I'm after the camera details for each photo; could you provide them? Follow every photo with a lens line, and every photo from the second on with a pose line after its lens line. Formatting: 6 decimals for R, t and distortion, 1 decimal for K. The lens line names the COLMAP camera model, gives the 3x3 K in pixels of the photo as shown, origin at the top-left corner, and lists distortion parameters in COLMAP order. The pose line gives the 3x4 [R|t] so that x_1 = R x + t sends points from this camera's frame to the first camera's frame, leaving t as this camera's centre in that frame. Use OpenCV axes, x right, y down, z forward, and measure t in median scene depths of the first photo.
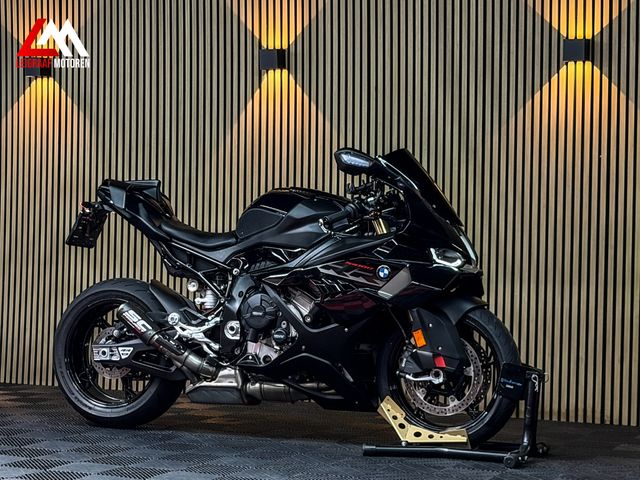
lens RADIAL K [[1450.8, 0, 319.8], [0, 1450.8, 244.9], [0, 0, 1]] dist [0.140275, 0.000000]
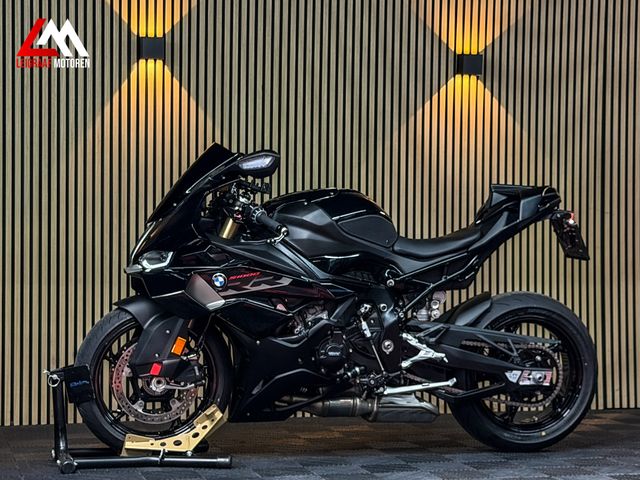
lens RADIAL K [[1450.8, 0, 336.2], [0, 1450.8, 247.3], [0, 0, 1]] dist [0.140275, 0.000000]
pose [[0.766056, -0.013952, 0.642623, -0.650227], [0.012458, 0.999899, 0.006858, -0.008868], [-0.642653, 0.002752, 0.766152, 0.272879]]
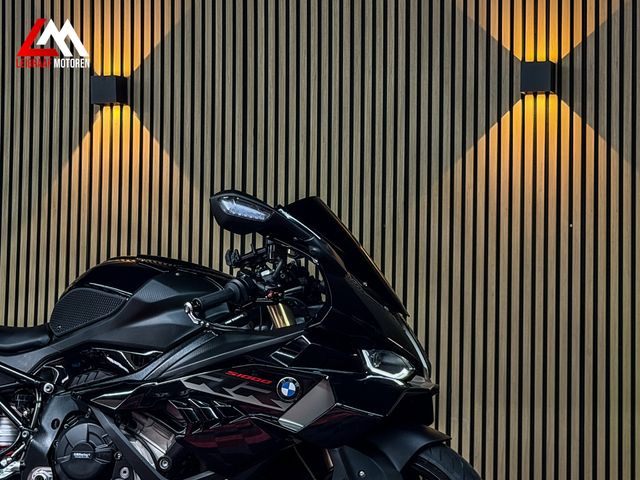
lens RADIAL K [[1450.8, 0, 323.6], [0, 1450.8, 253.8], [0, 0, 1]] dist [0.140275, 0.000000]
pose [[0.992944, 0.010747, 0.118098, -0.014073], [-0.002073, 0.997306, -0.073329, 0.006442], [-0.118568, 0.072567, 0.990291, 0.342580]]
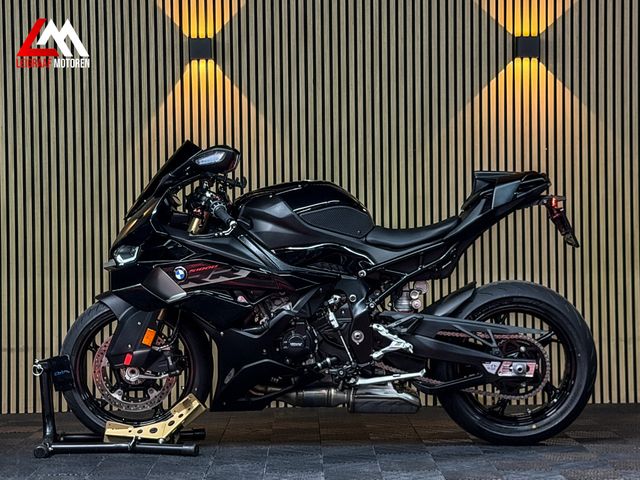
lens RADIAL K [[1450.8, 0, 317.1], [0, 1450.8, 234.0], [0, 0, 1]] dist [0.140275, 0.000000]
pose [[0.905937, -0.030318, 0.422326, -0.447550], [0.033442, 0.999441, 0.000011, -0.005529], [-0.422090, 0.014113, 0.906444, 0.135228]]
